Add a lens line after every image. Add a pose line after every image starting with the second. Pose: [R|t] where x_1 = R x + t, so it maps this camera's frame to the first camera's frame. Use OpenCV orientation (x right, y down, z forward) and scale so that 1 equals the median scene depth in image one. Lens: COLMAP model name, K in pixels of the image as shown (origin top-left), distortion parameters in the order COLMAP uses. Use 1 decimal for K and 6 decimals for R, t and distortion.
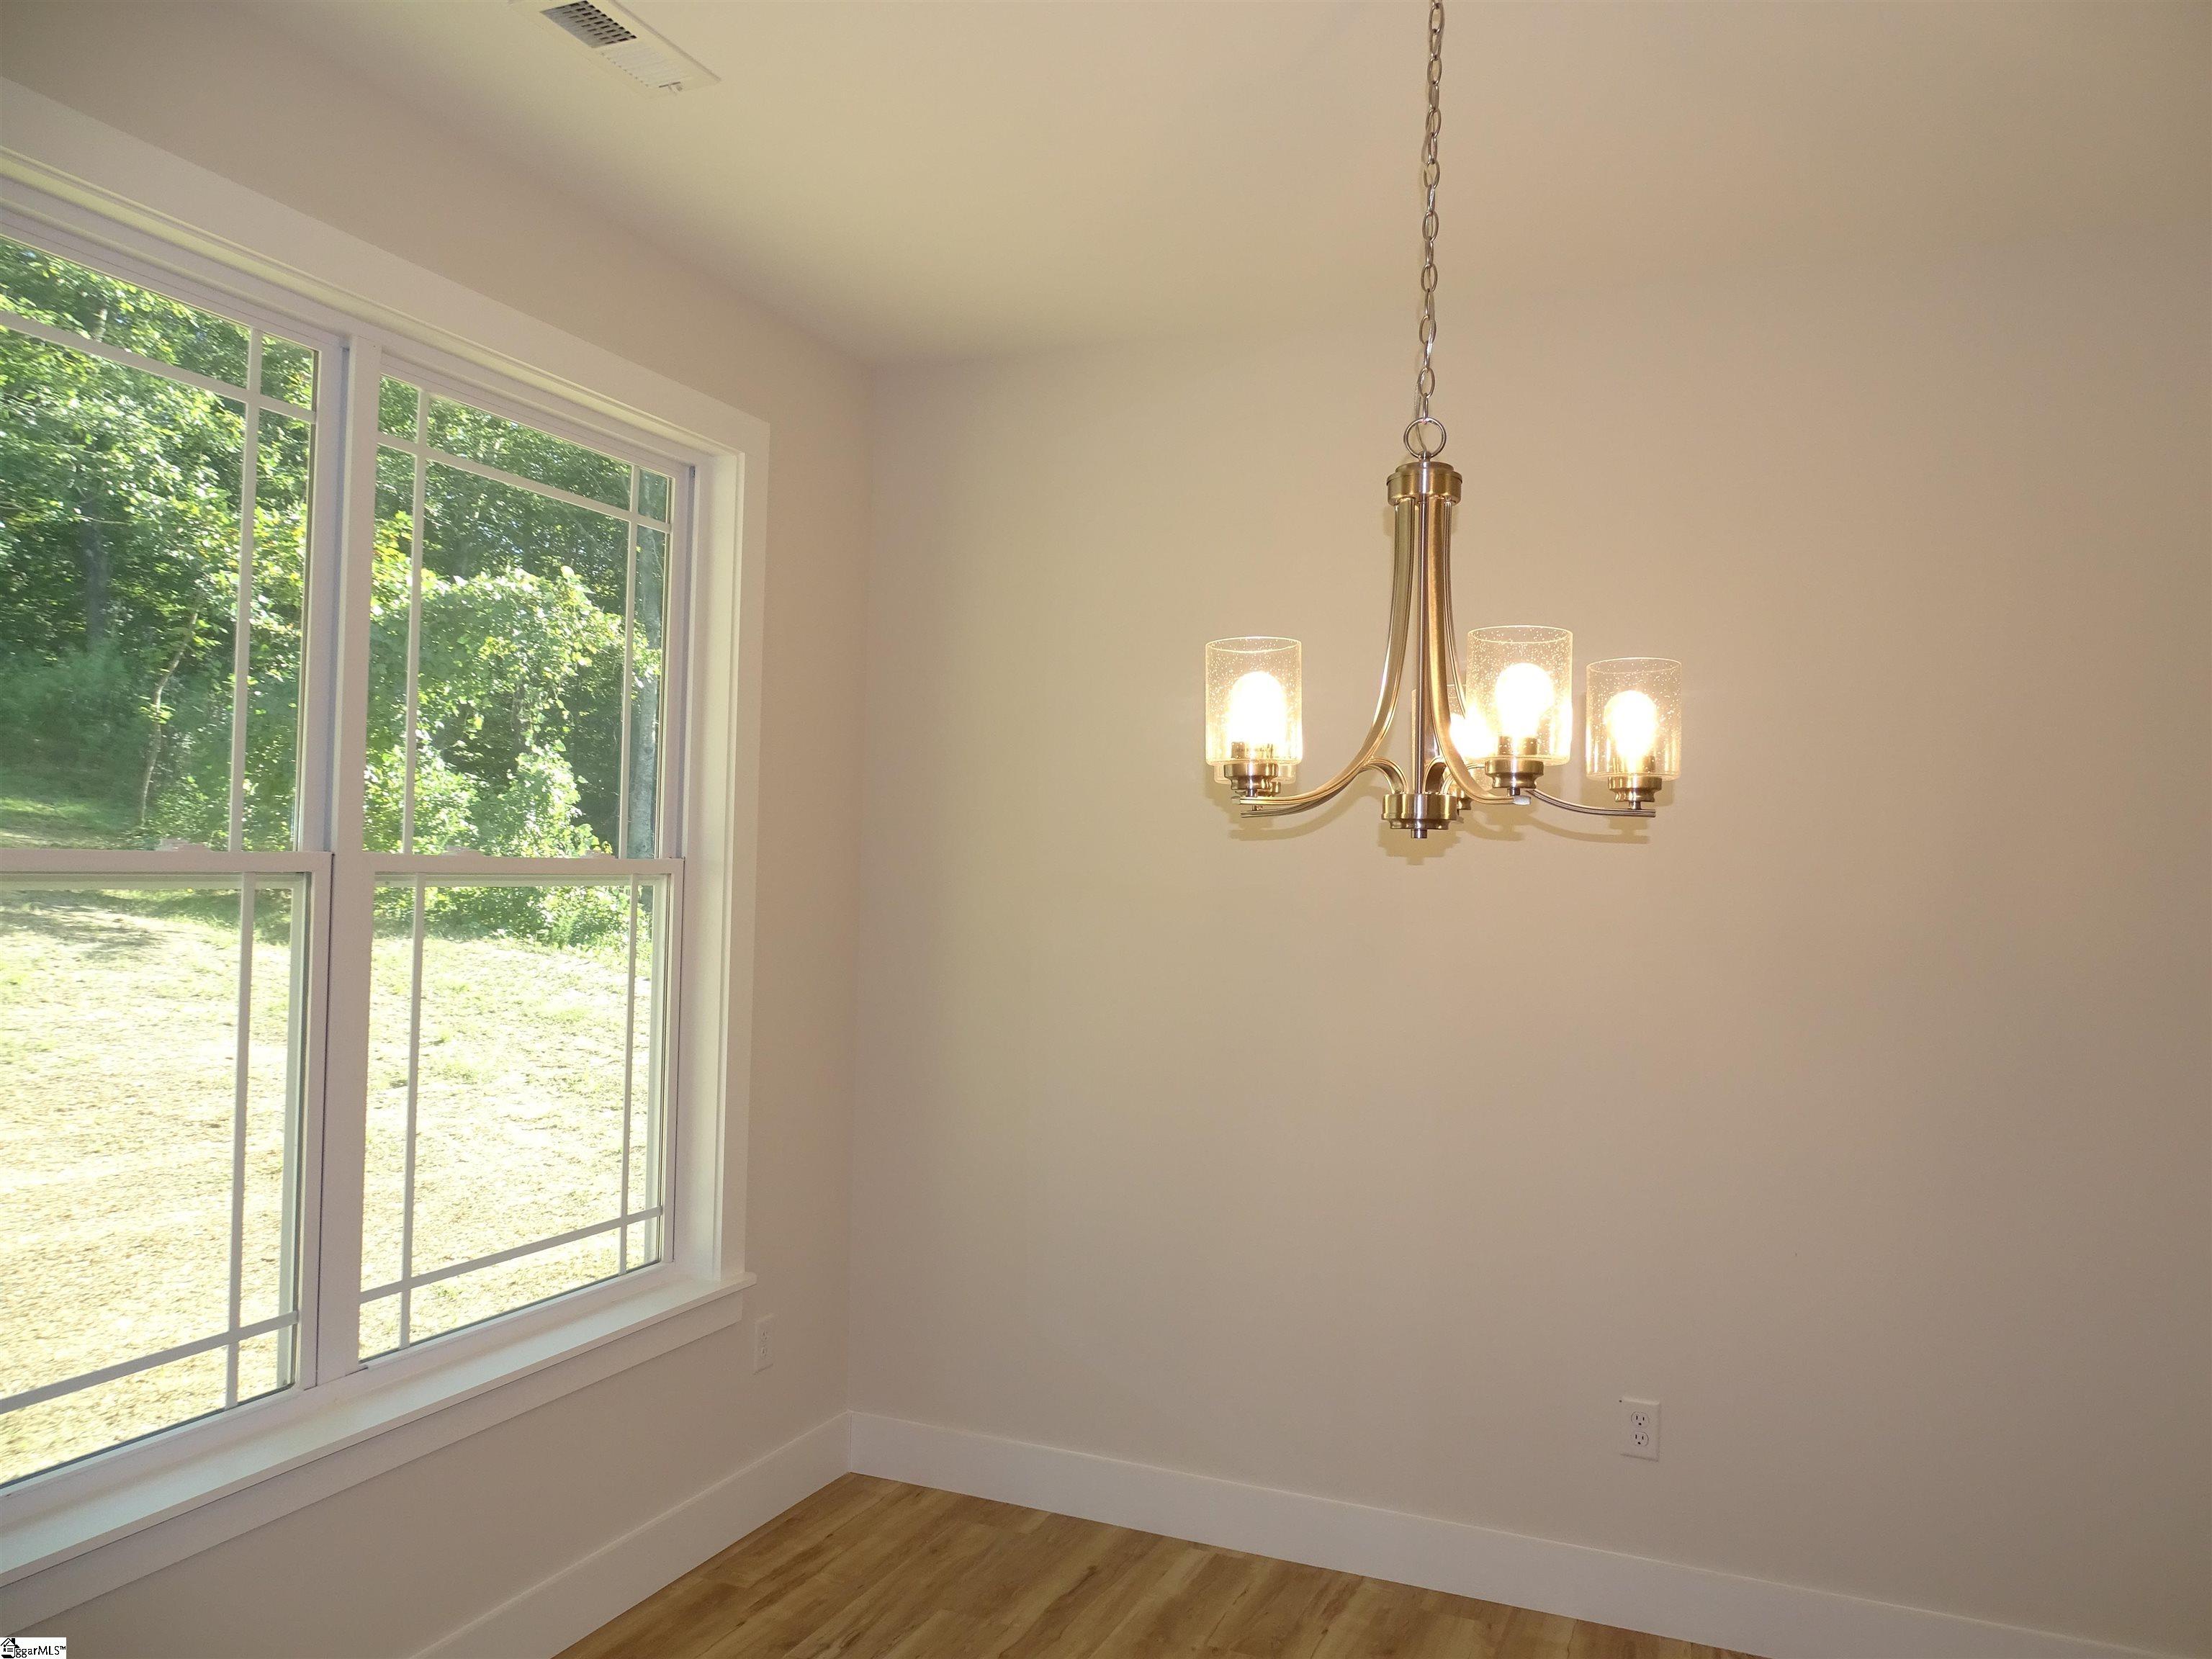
lens RADIAL K [[1552.6, 0, 1106.0], [0, 1552.6, 829.5], [0, 0, 1]] dist [-0.004626, 0.003366]
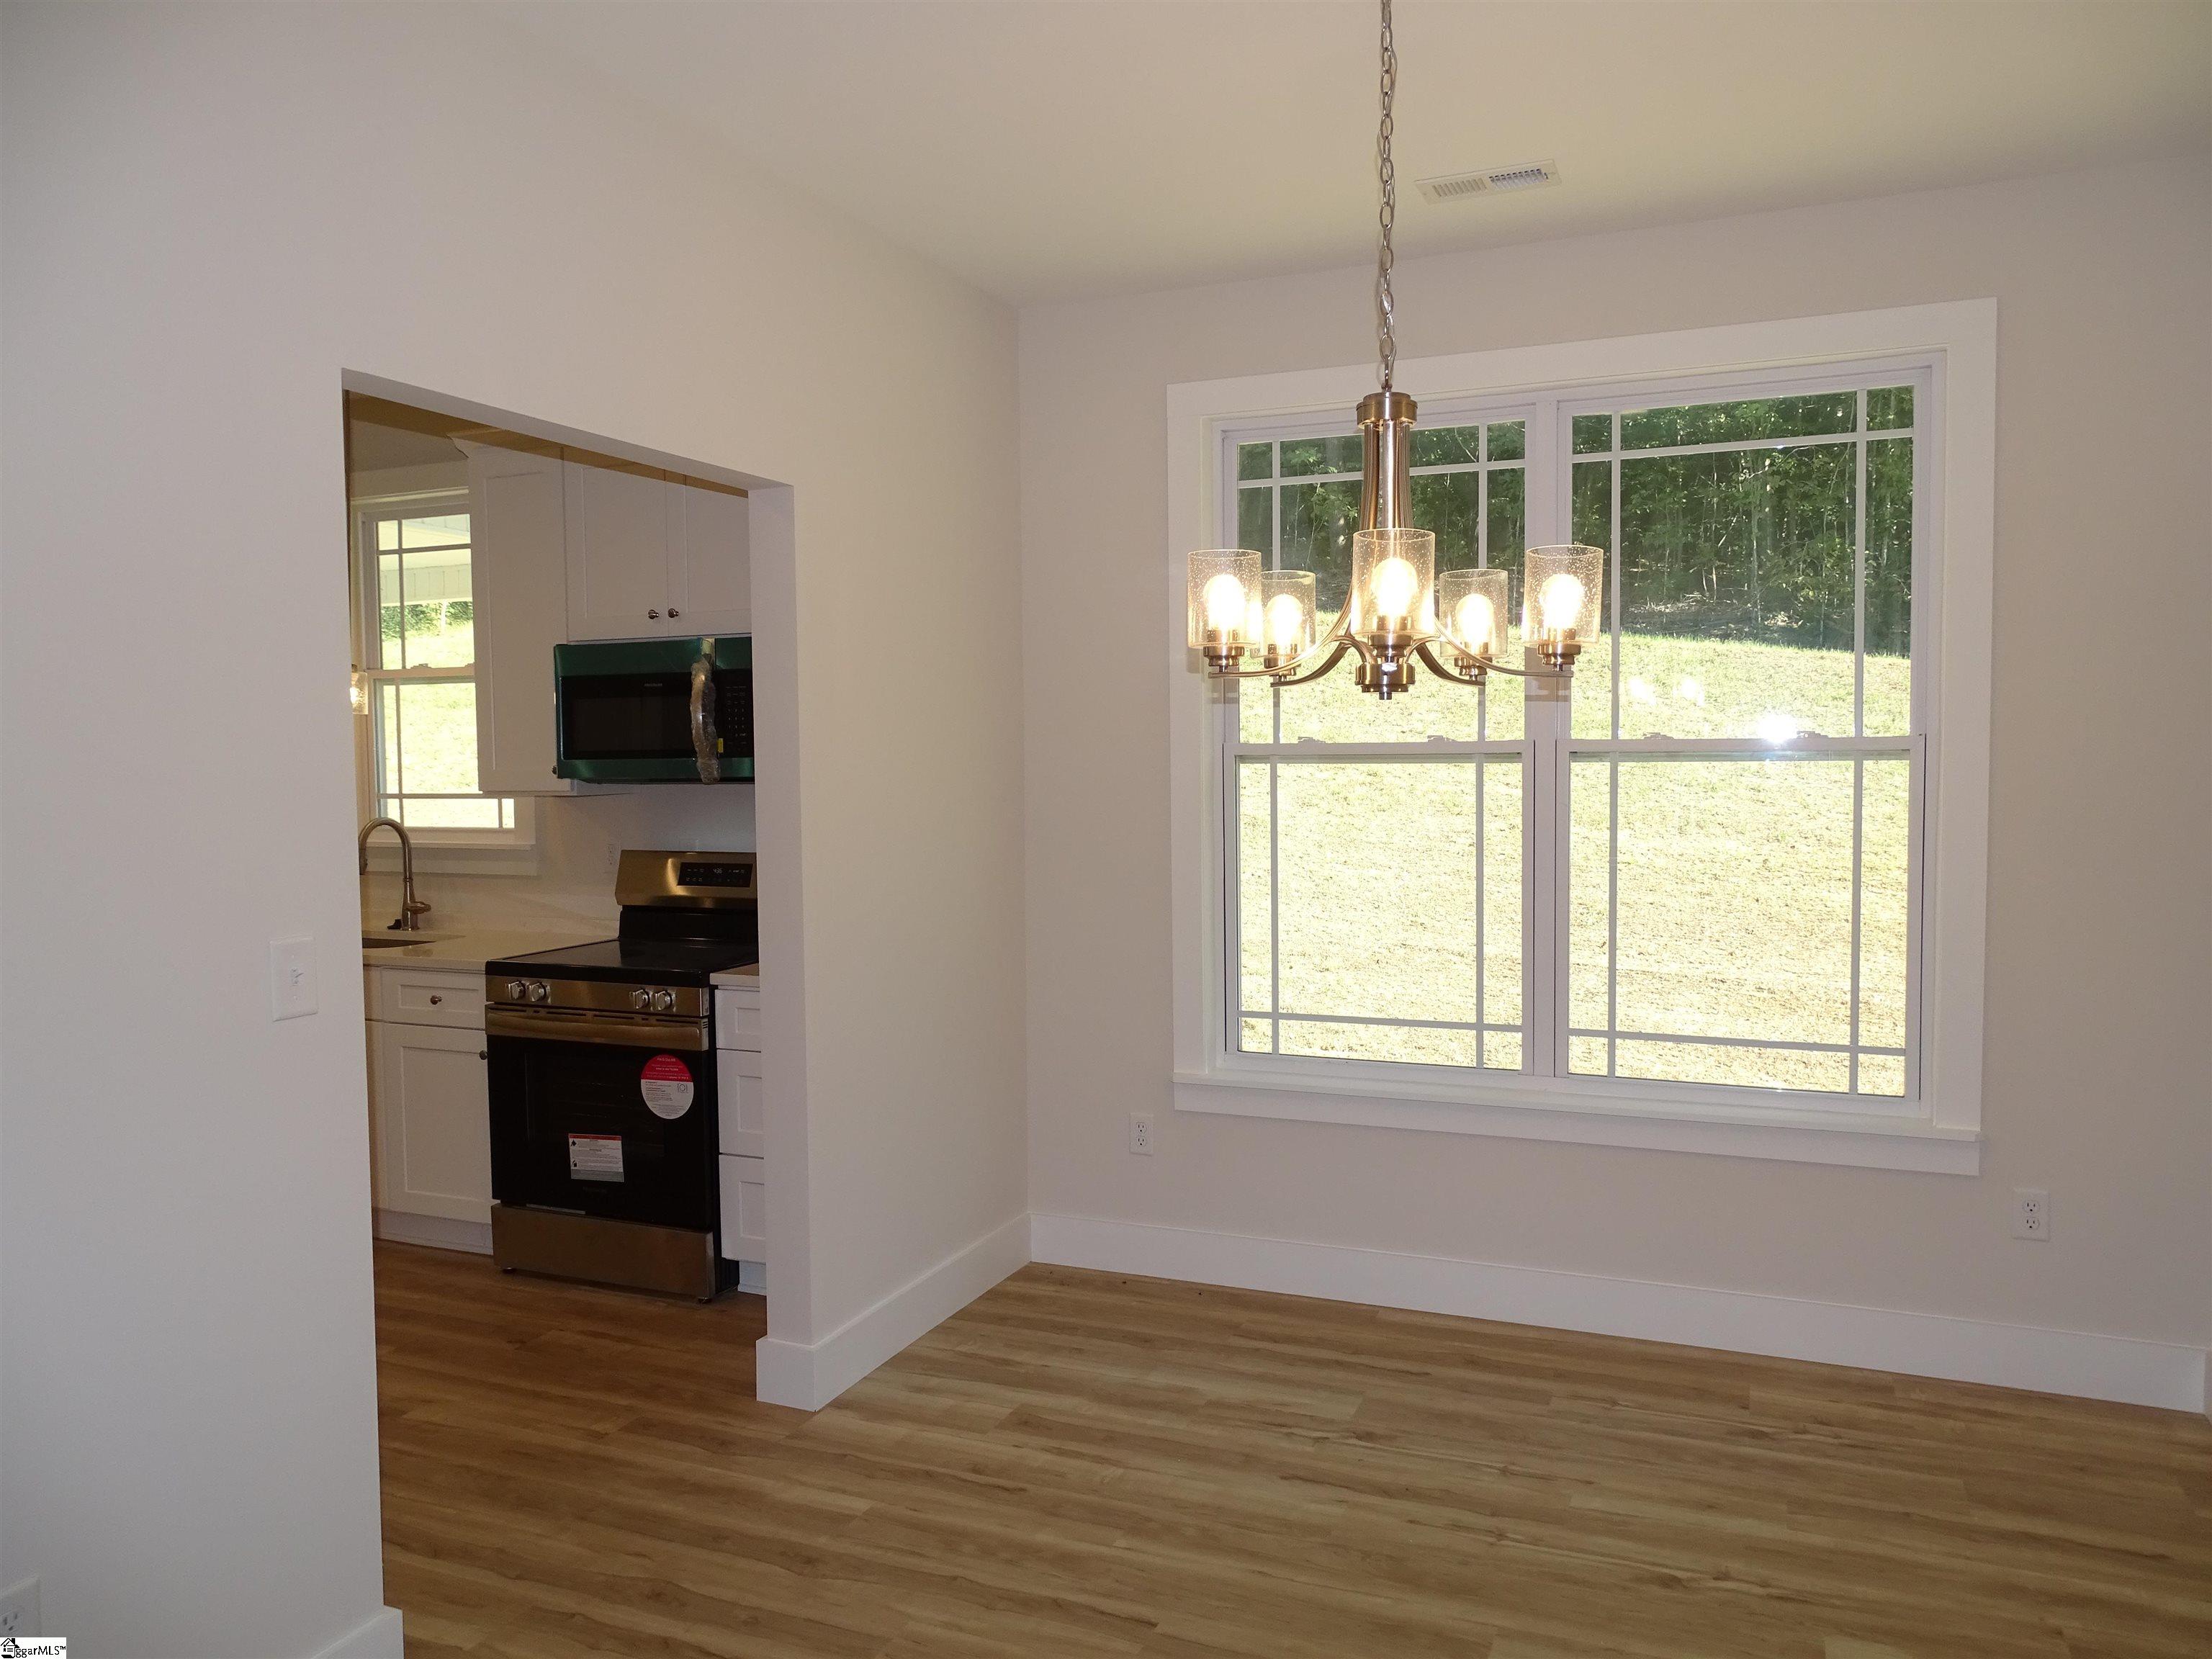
lens RADIAL K [[1552.6, 0, 1106.0], [0, 1552.6, 829.5], [0, 0, 1]] dist [-0.004626, 0.003366]
pose [[0.016566, 0.033414, -0.999304, 0.996490], [0.028497, 0.999020, 0.033876, 0.040492], [0.999457, -0.029039, 0.015597, 0.512684]]
